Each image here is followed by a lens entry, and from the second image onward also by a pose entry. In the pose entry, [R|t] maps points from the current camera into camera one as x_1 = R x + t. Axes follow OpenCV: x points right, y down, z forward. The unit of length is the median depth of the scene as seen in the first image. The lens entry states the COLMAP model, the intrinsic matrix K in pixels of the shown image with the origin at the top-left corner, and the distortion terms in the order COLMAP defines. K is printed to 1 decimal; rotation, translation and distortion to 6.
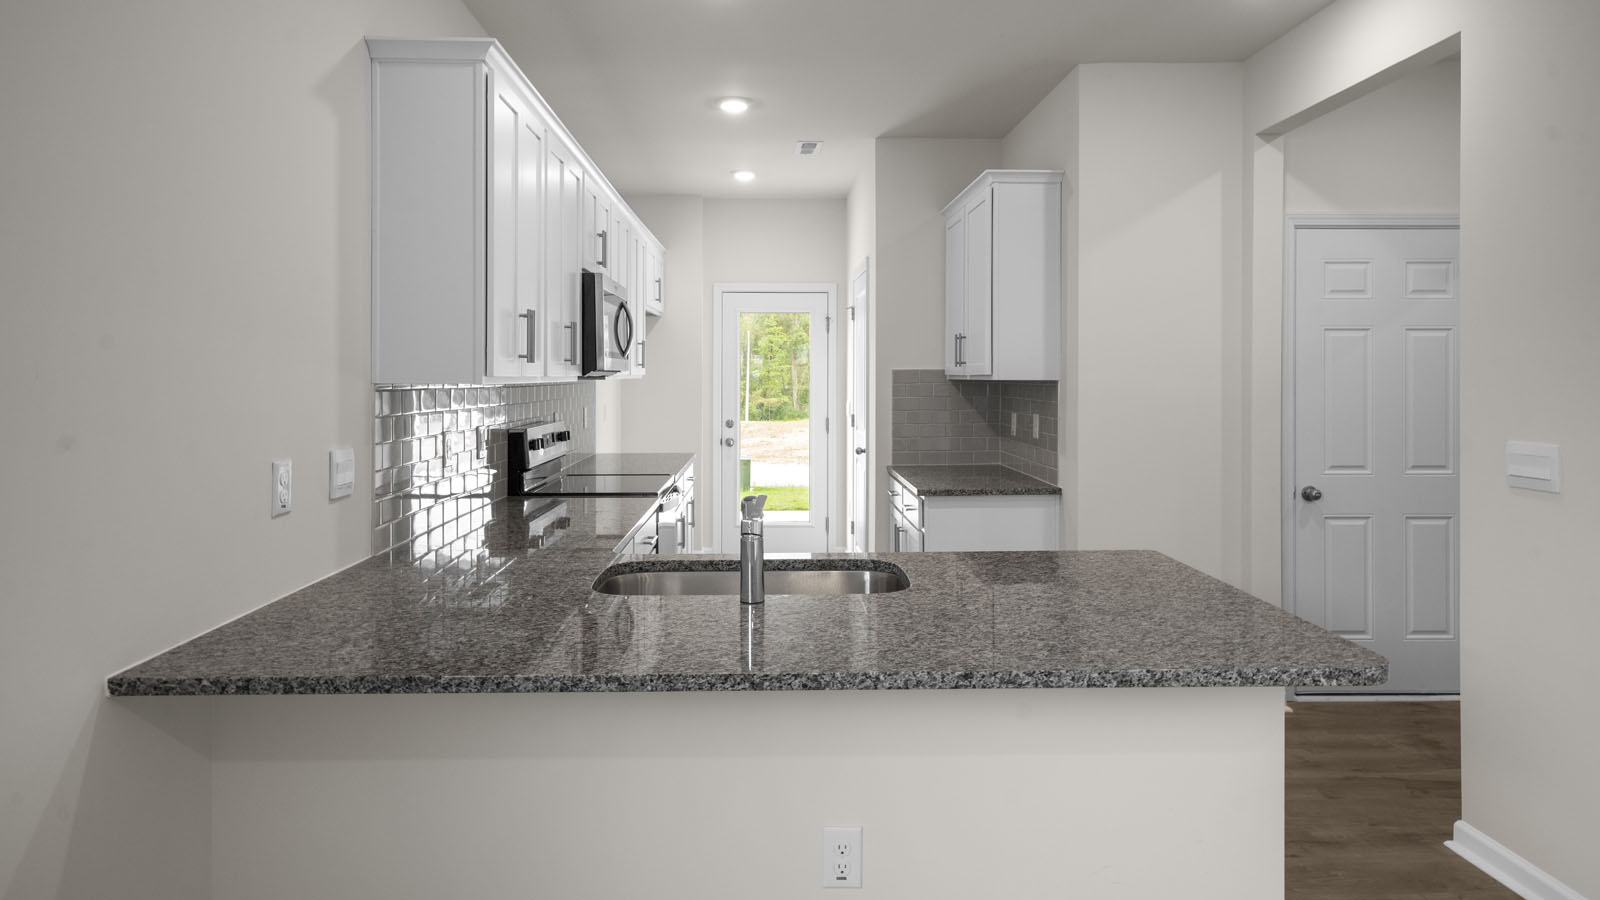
lens RADIAL K [[961.3, 0, 798.3], [0, 961.3, 375.1], [0, 0, 1]] dist [0.001421, 0.000302]
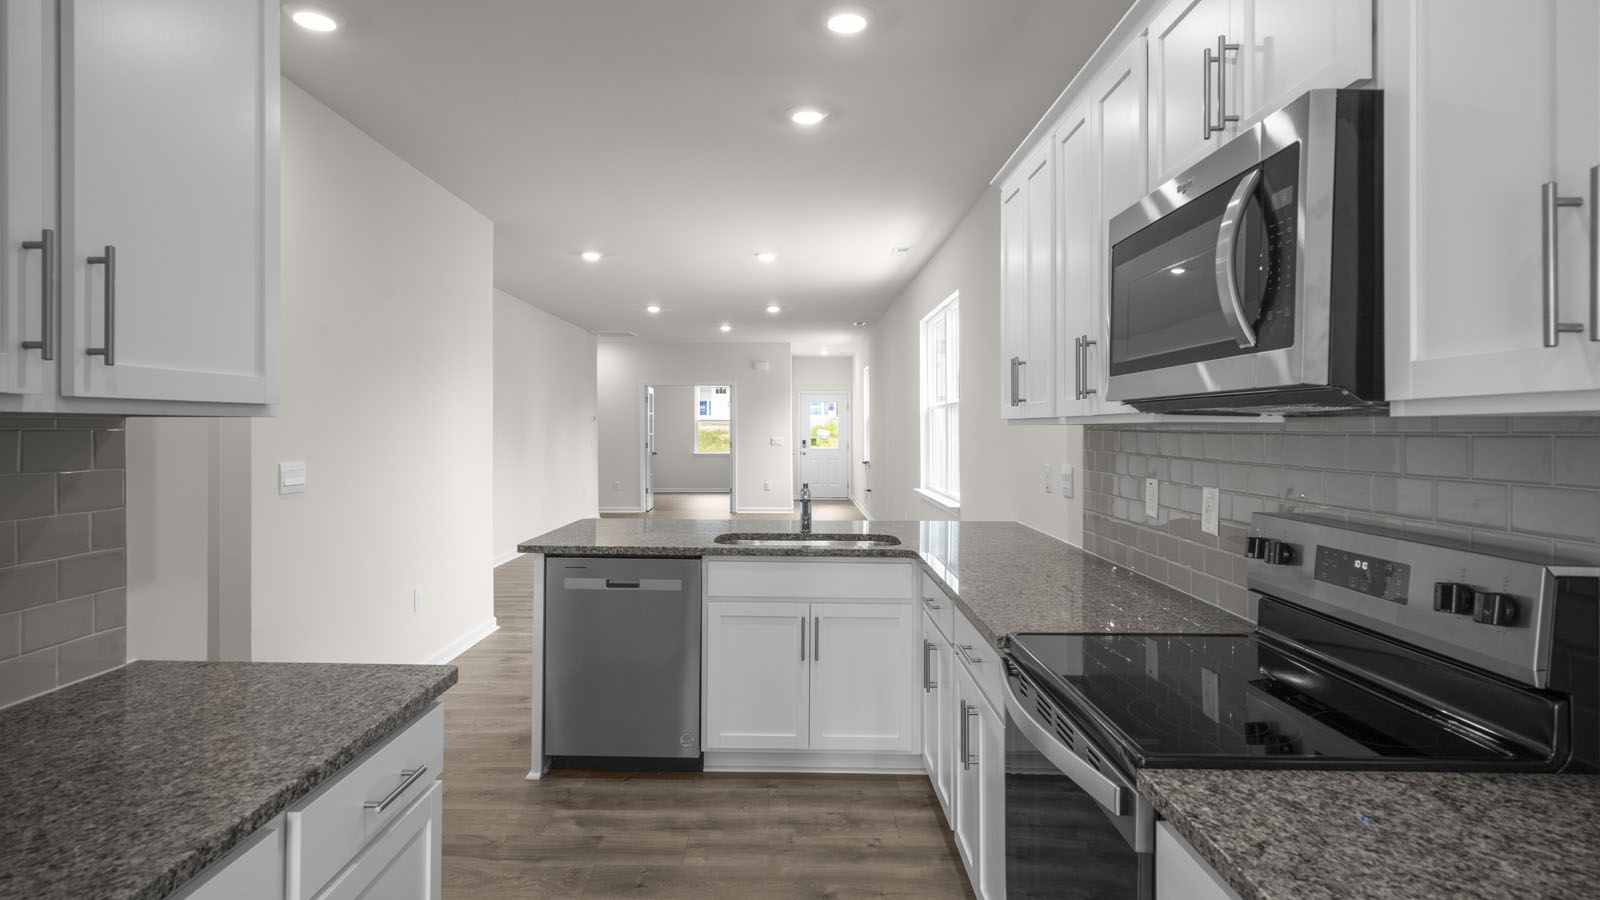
lens RADIAL K [[862.8, 0, 778.6], [0, 862.8, 428.2], [0, 0, 1]] dist [-0.002214, 0.000720]
pose [[-0.998710, -0.001644, 0.050743, -0.038498], [-0.001653, 0.999999, -0.000128, 0.008557], [-0.050742, -0.000212, -0.998712, 1.269960]]
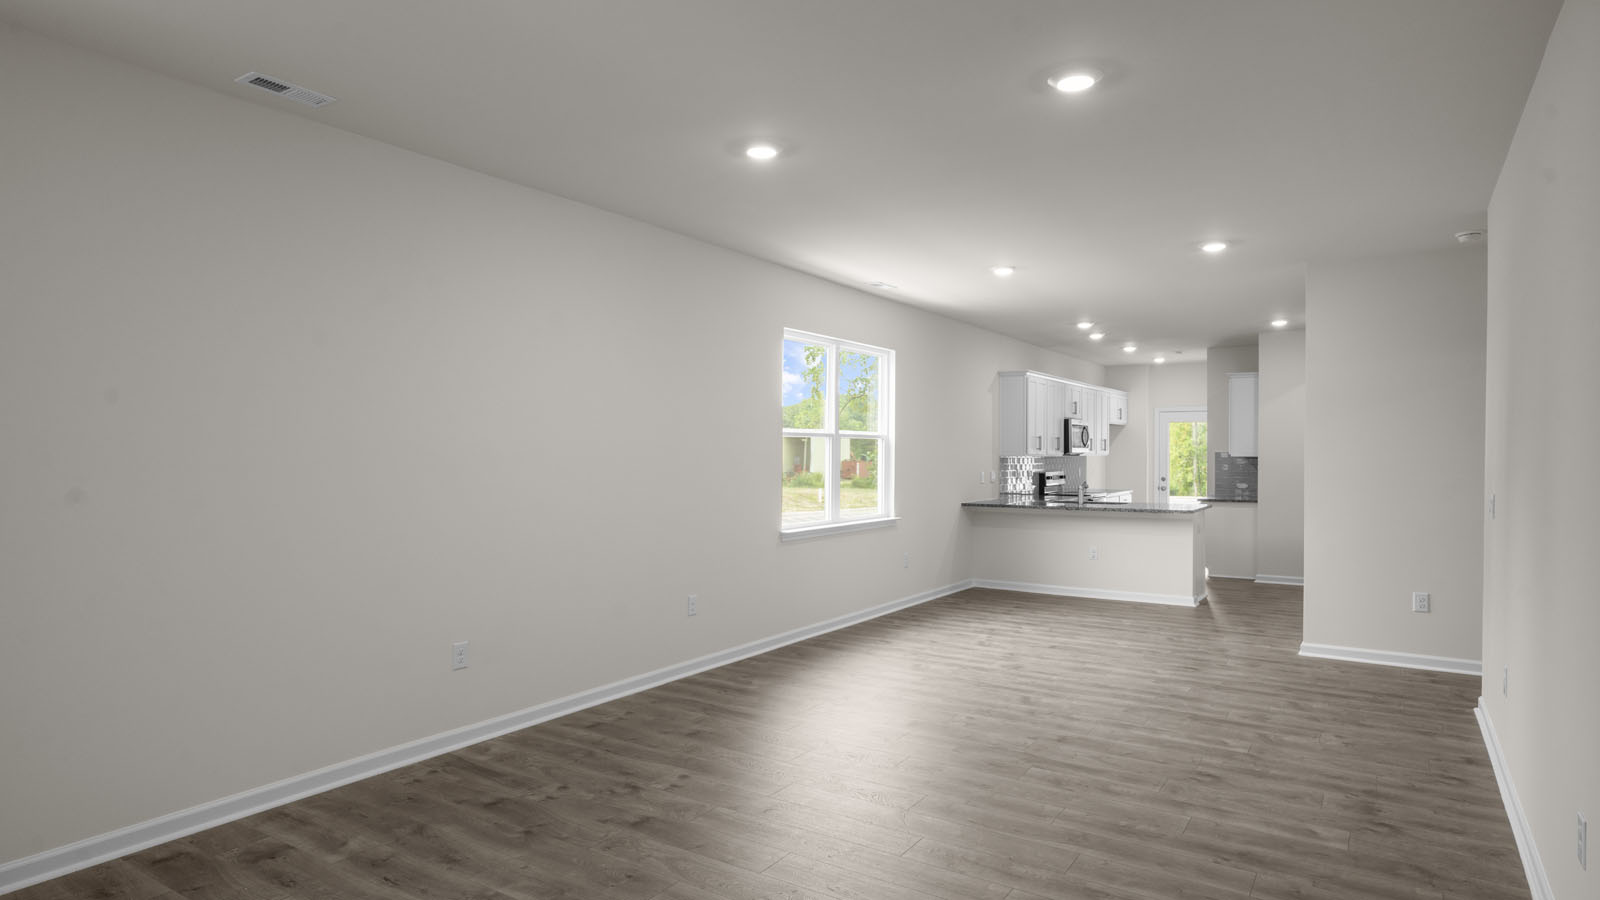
lens RADIAL K [[905.1, 0, 770.7], [0, 905.1, 451.7], [0, 0, 1]] dist [0.005103, 0.001285]
pose [[0.803979, 0.001877, -0.594655, 0.591730], [-0.003289, 0.999994, -0.001291, -0.000578], [0.594649, 0.002994, 0.803980, -1.485315]]
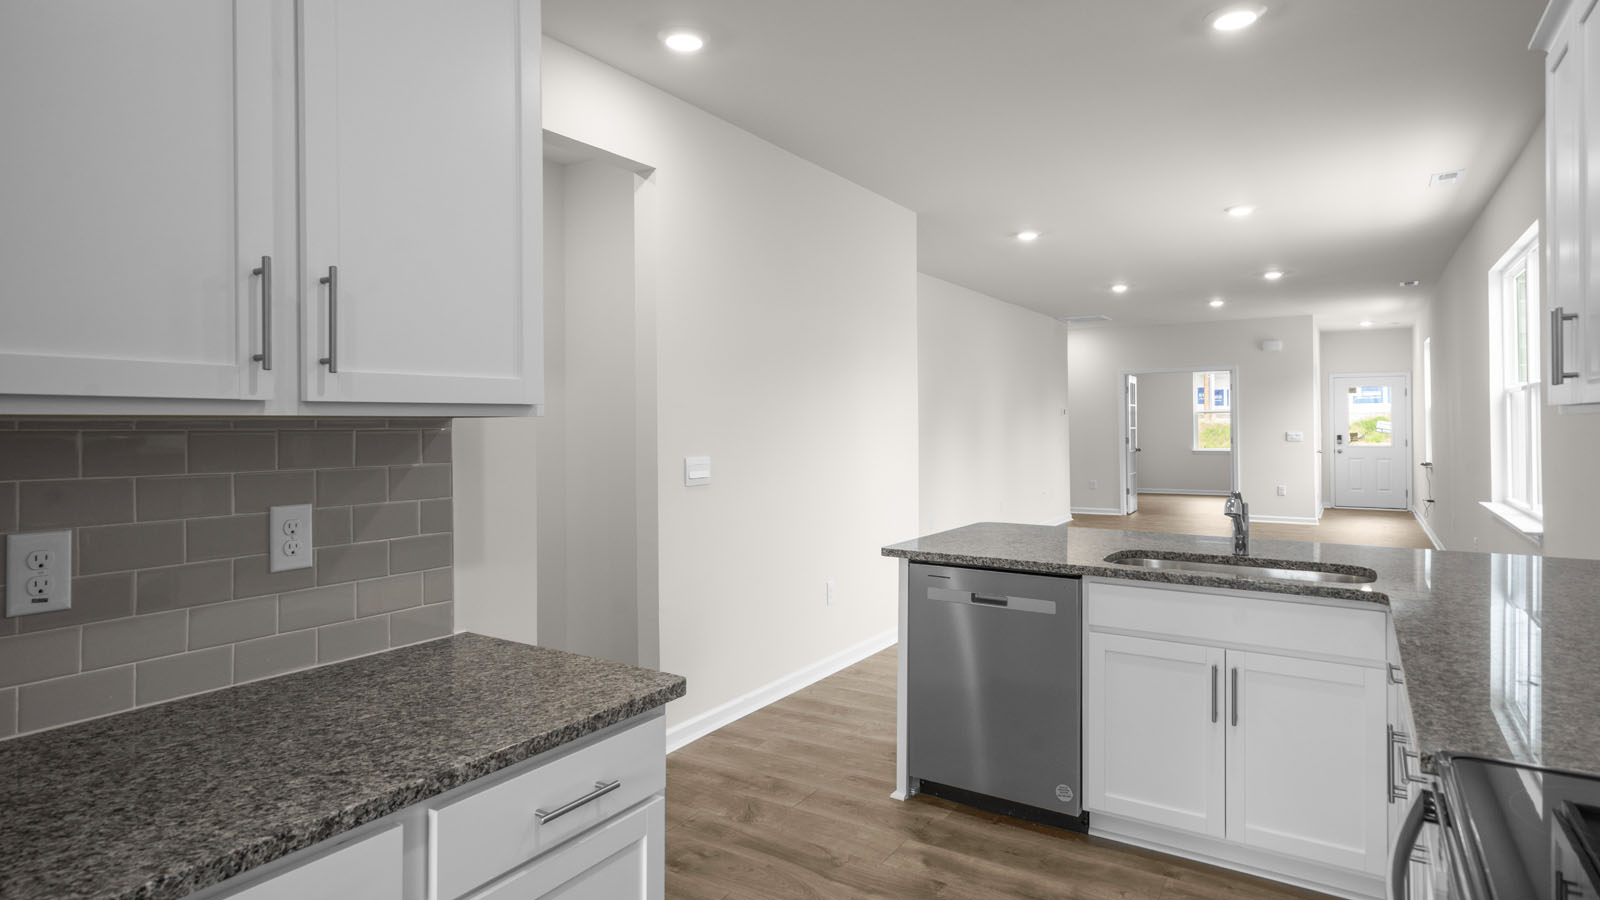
lens RADIAL K [[881.8, 0, 778.4], [0, 881.8, 423.8], [0, 0, 1]] dist [0.000669, 0.002001]
pose [[-0.819204, 0.004924, 0.573481, -0.117040], [0.006178, 0.999981, 0.000239, 0.007955], [-0.573469, 0.003739, -0.819219, 1.179440]]
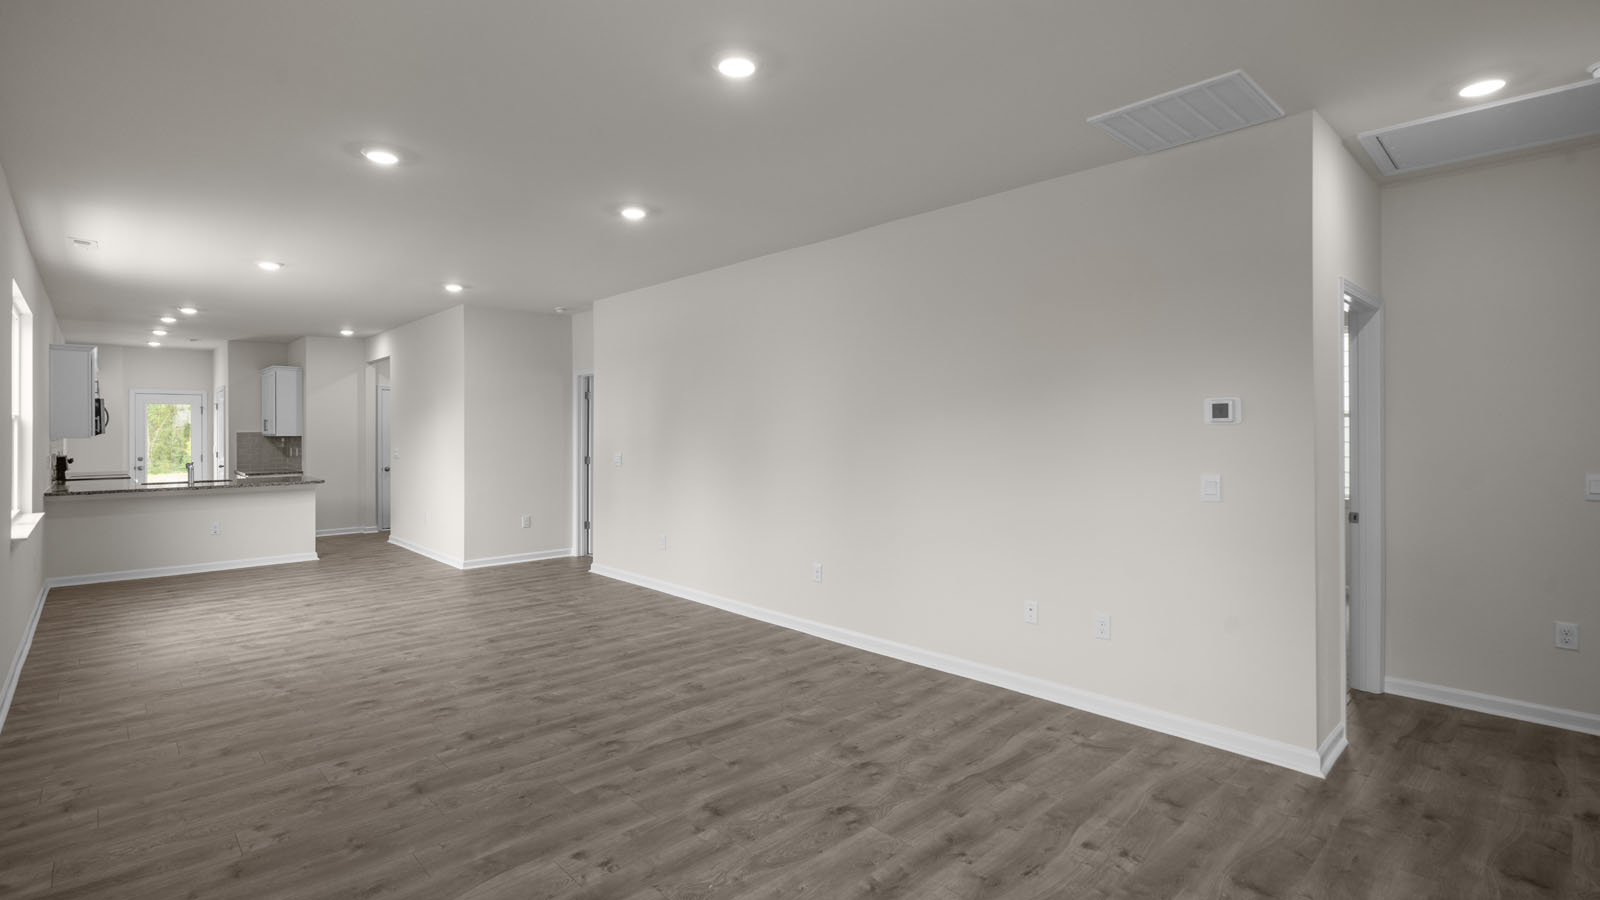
lens RADIAL K [[749.5, 0, 792.9], [0, 749.5, 431.0], [0, 0, 1]] dist [-0.012356, 0.001065]
pose [[0.753331, -0.003294, 0.657633, -0.100182], [0.003932, 0.999992, 0.000504, -0.004963], [-0.657629, 0.002206, 0.753338, -1.644220]]
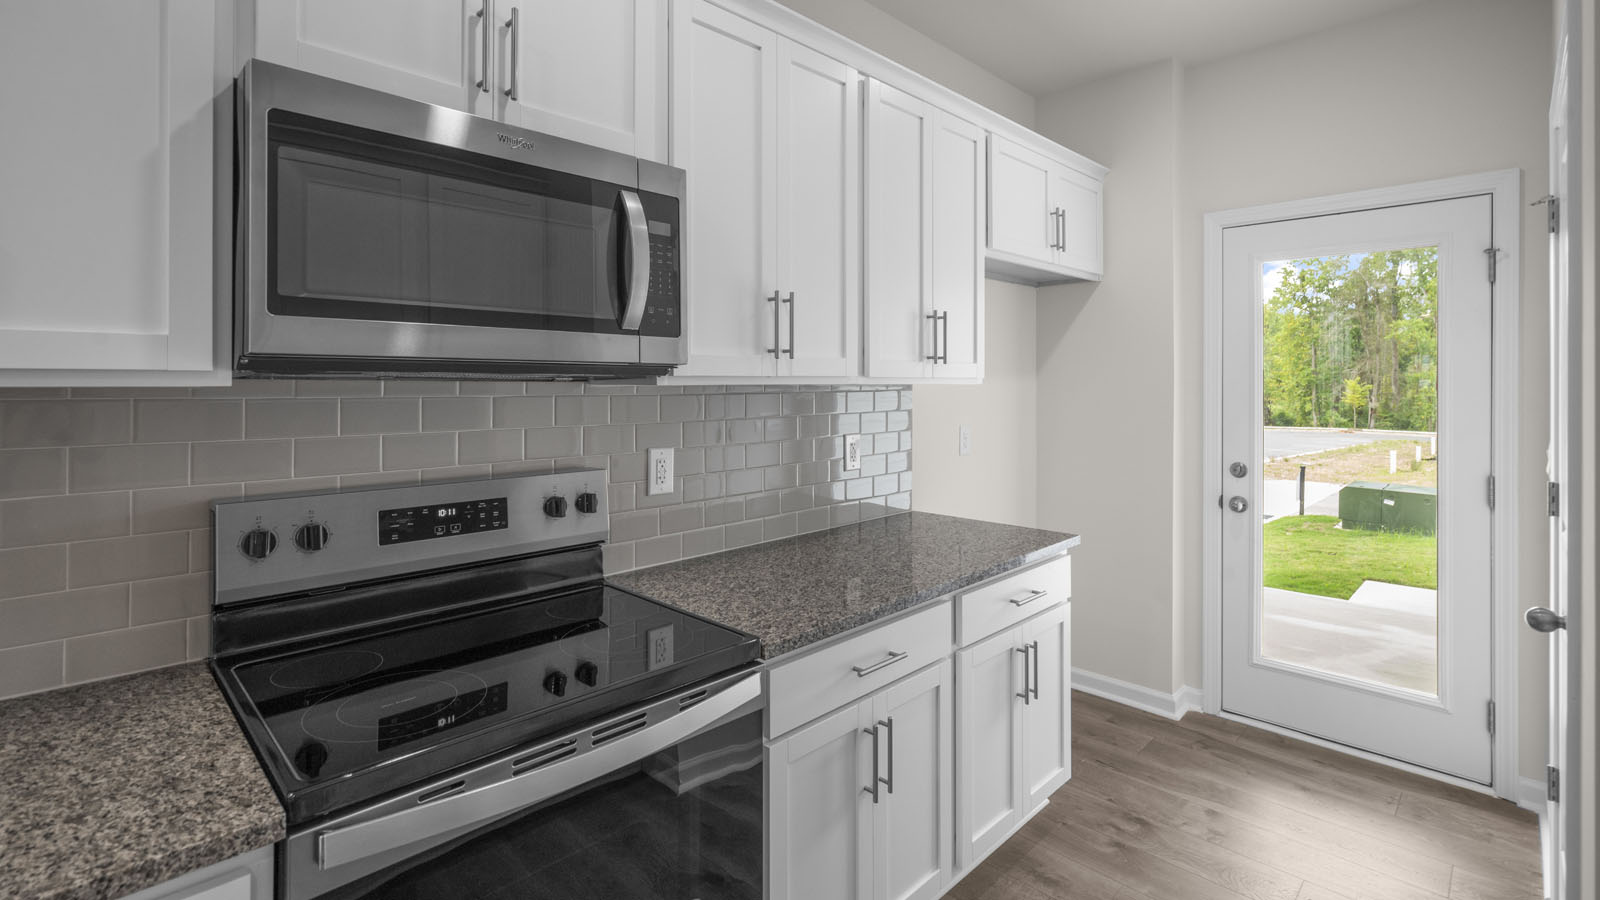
lens RADIAL K [[740.5, 0, 780.0], [0, 740.5, 377.4], [0, 0, 1]] dist [-0.000413, 0.000047]
pose [[0.680627, -0.003111, -0.732623, 0.089140], [-0.002808, 0.999973, -0.006855, 0.003535], [0.732625, 0.006724, 0.680600, 0.816738]]
